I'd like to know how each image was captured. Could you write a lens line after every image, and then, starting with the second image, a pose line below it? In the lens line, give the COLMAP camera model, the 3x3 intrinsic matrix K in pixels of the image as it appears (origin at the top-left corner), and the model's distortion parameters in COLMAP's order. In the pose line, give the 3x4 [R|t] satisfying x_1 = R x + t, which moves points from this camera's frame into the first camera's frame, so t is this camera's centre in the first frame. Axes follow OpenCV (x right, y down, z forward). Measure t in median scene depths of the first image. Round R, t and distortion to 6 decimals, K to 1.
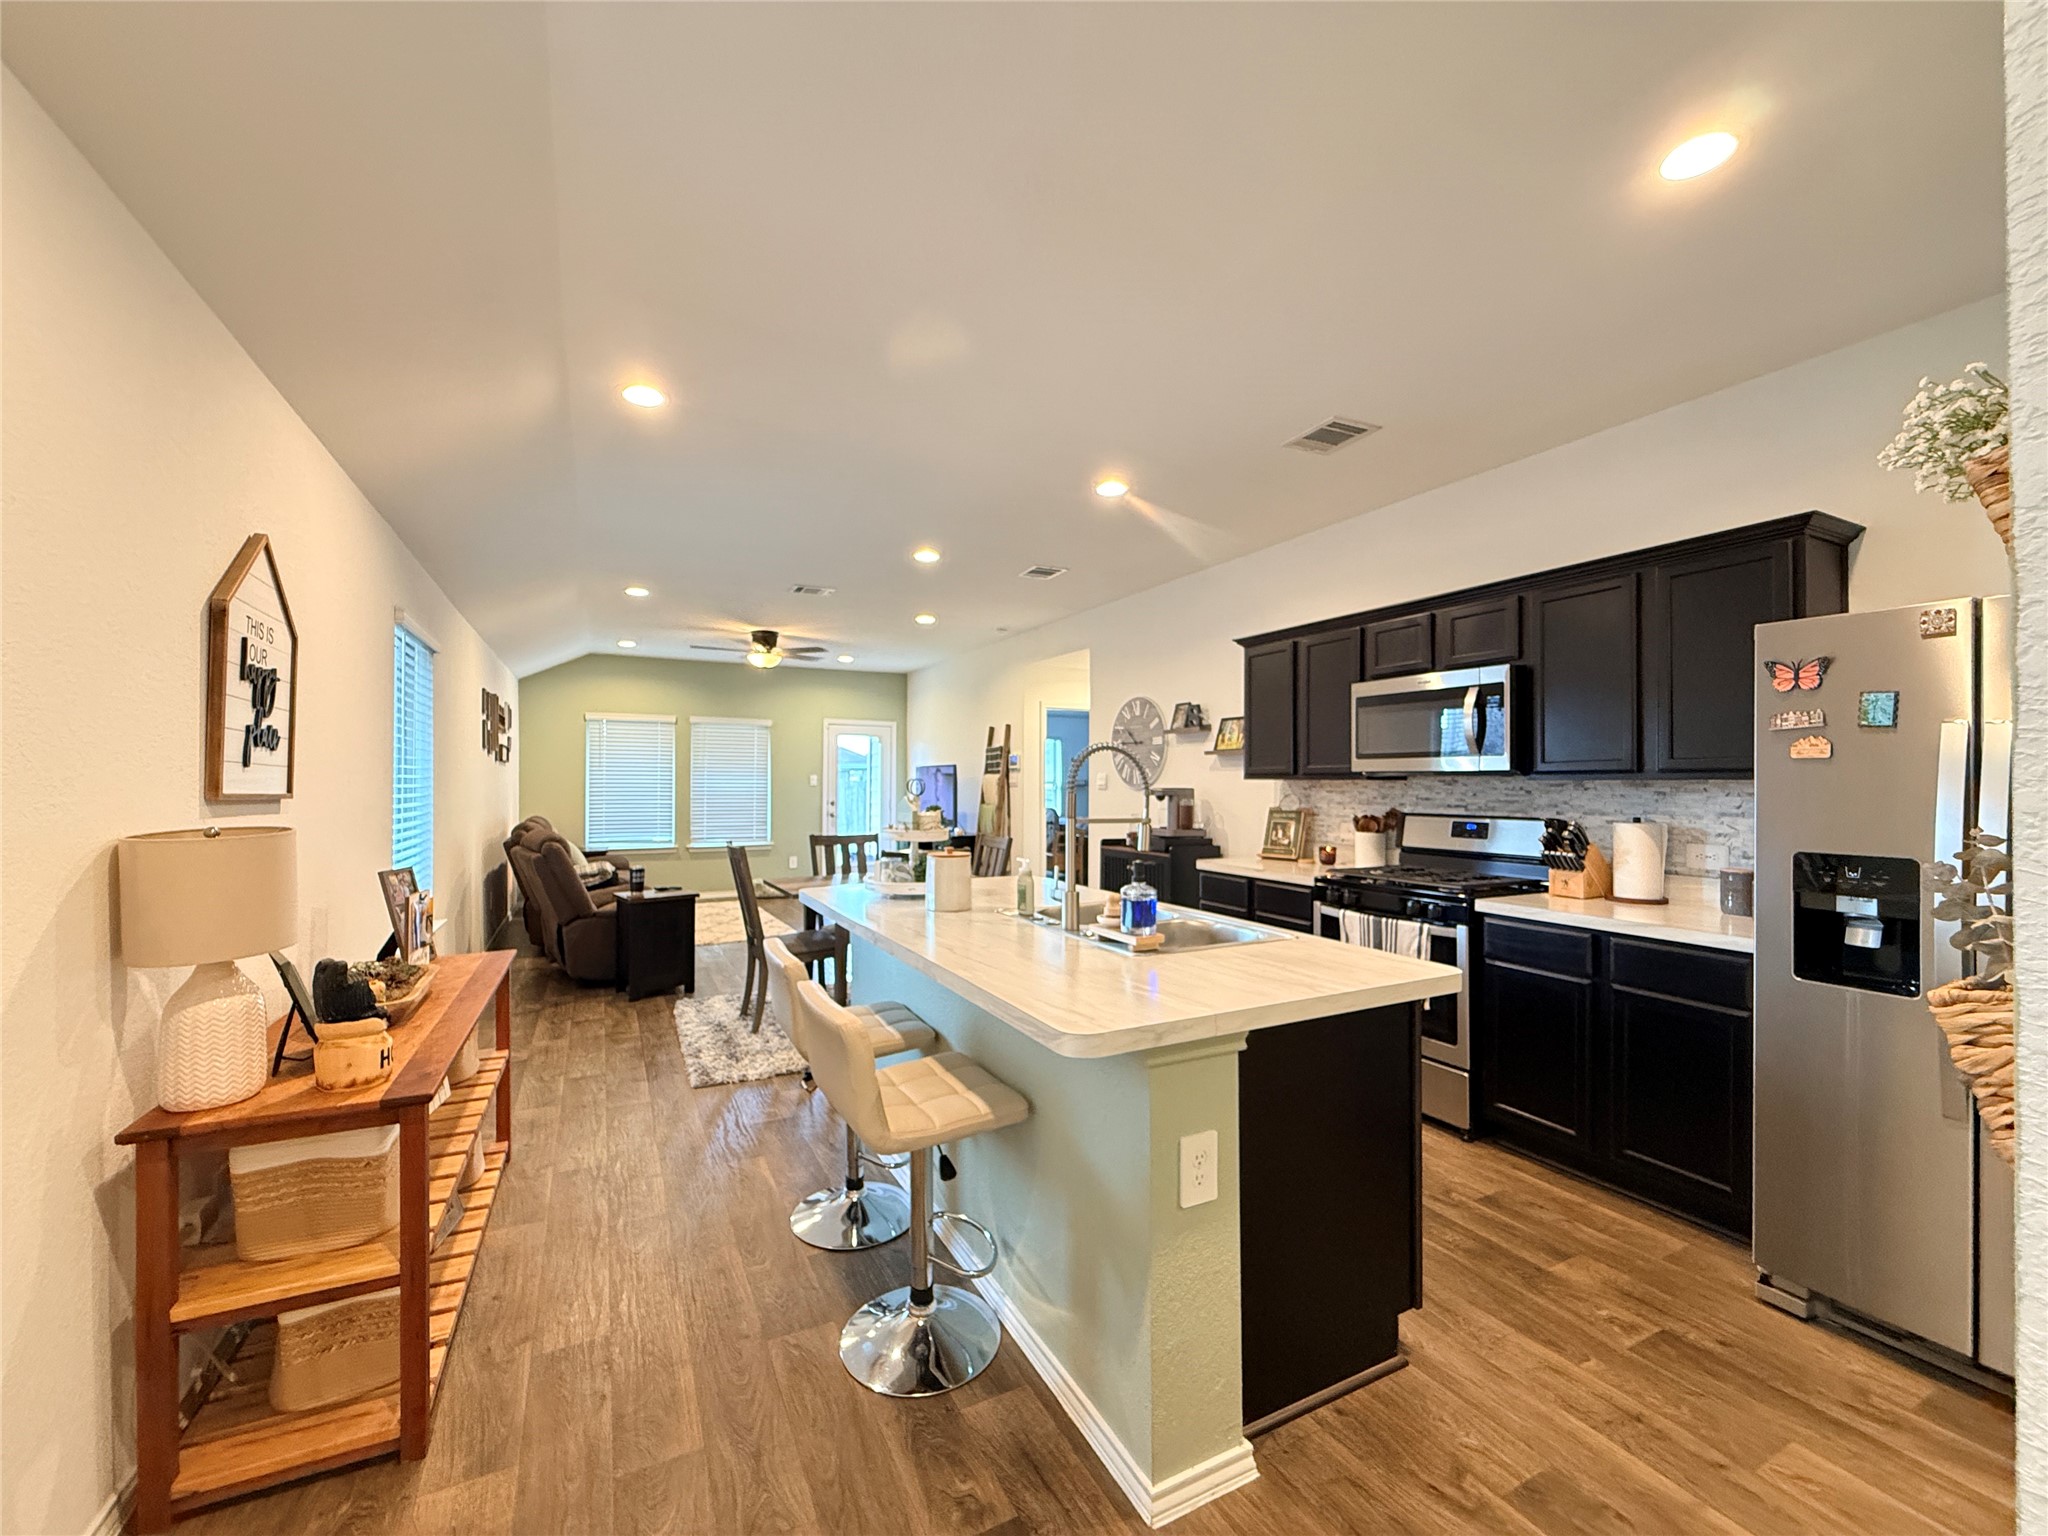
lens RADIAL K [[818.3, 0, 1024.0], [0, 818.3, 770.5], [0, 0, 1]] dist [-0.000980, -0.000170]
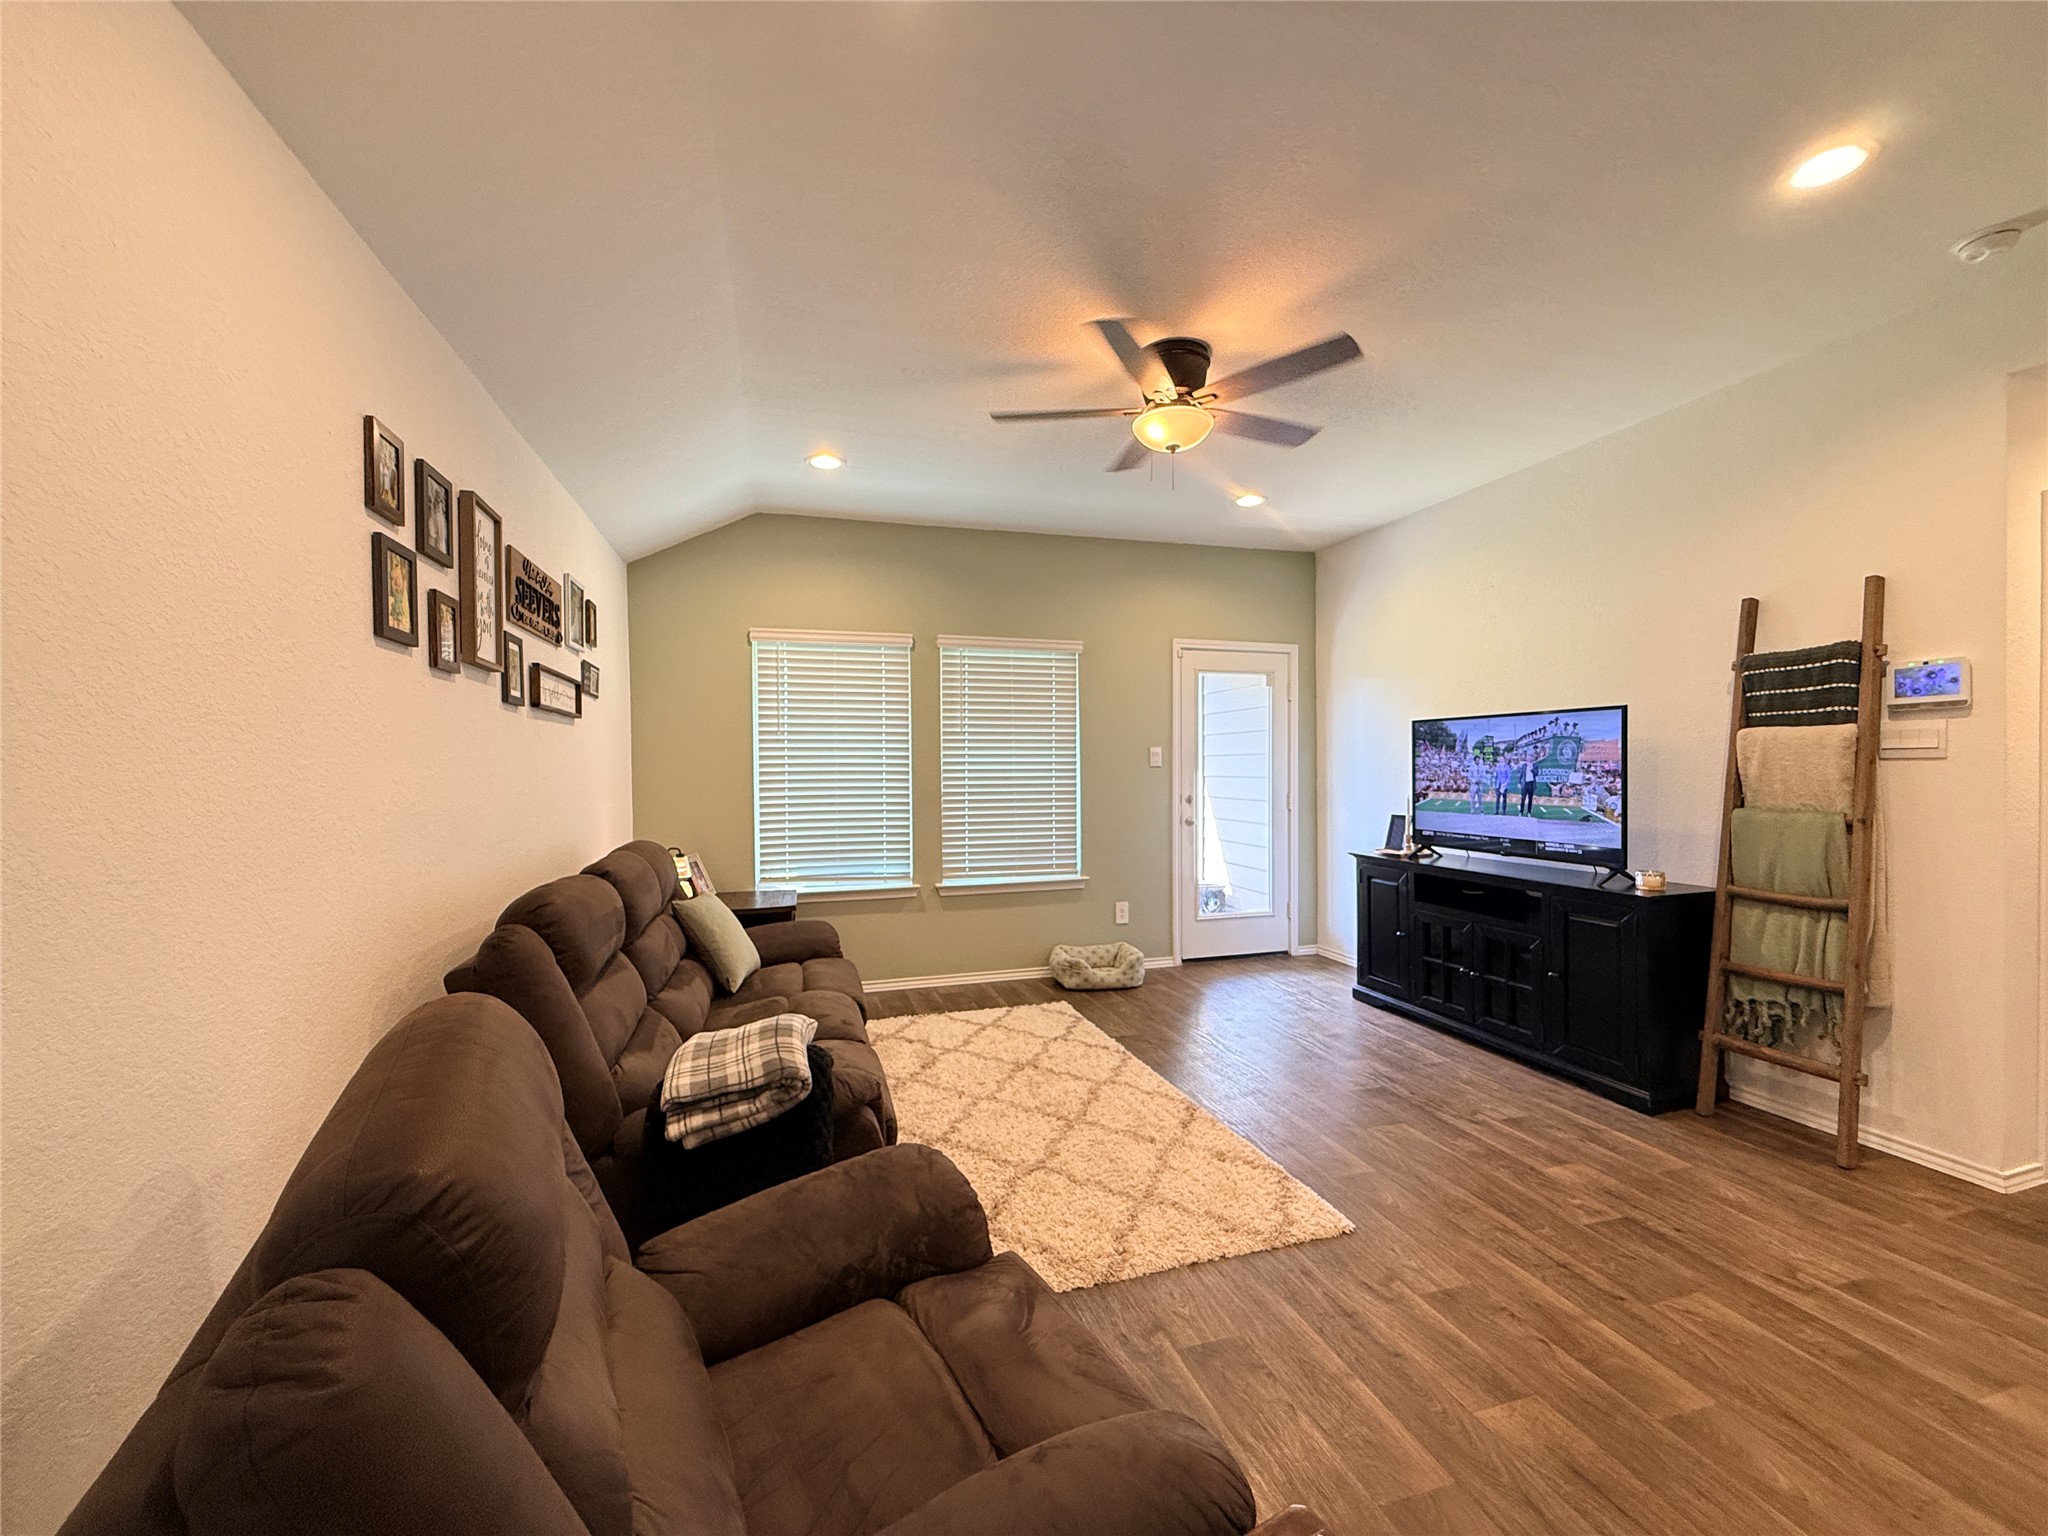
lens RADIAL K [[813.0, 0, 1016.3], [0, 813.0, 772.9], [0, 0, 1]] dist [0.000881, 0.000078]
pose [[0.979654, -0.007299, -0.200563, -0.530473], [0.011347, 0.999754, 0.019043, 0.025289], [0.200374, -0.020931, 0.979496, 1.041275]]
